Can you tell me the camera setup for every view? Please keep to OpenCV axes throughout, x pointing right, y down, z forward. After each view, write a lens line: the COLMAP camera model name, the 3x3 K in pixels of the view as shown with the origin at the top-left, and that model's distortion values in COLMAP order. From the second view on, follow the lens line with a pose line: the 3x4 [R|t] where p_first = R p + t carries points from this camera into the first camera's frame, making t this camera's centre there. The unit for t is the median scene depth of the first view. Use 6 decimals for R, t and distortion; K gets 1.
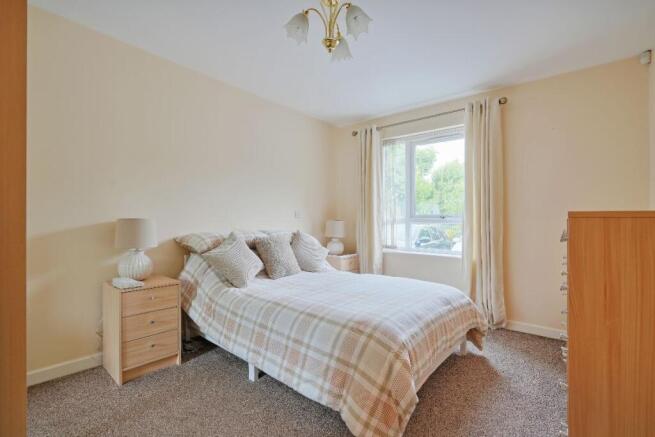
lens RADIAL K [[298.4, 0, 326.5], [0, 298.4, 217.5], [0, 0, 1]] dist [0.015887, -0.005373]
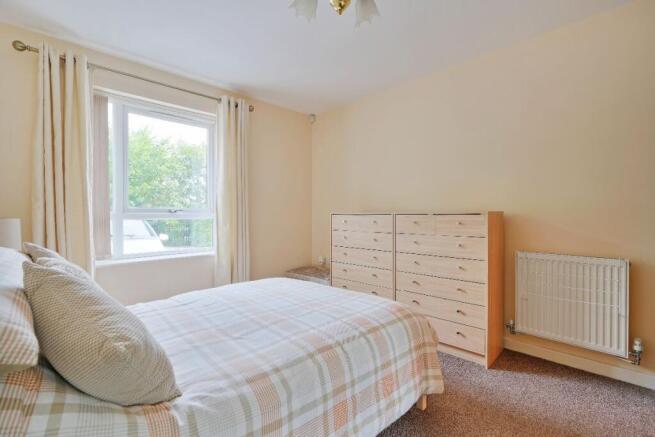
lens RADIAL K [[298.4, 0, 326.1], [0, 298.4, 217.6], [0, 0, 1]] dist [0.015887, -0.005373]
pose [[0.112425, -0.023904, 0.993373, -0.471354], [-0.005902, 0.999677, 0.024724, -0.006491], [-0.993643, -0.008642, 0.112248, 0.541901]]
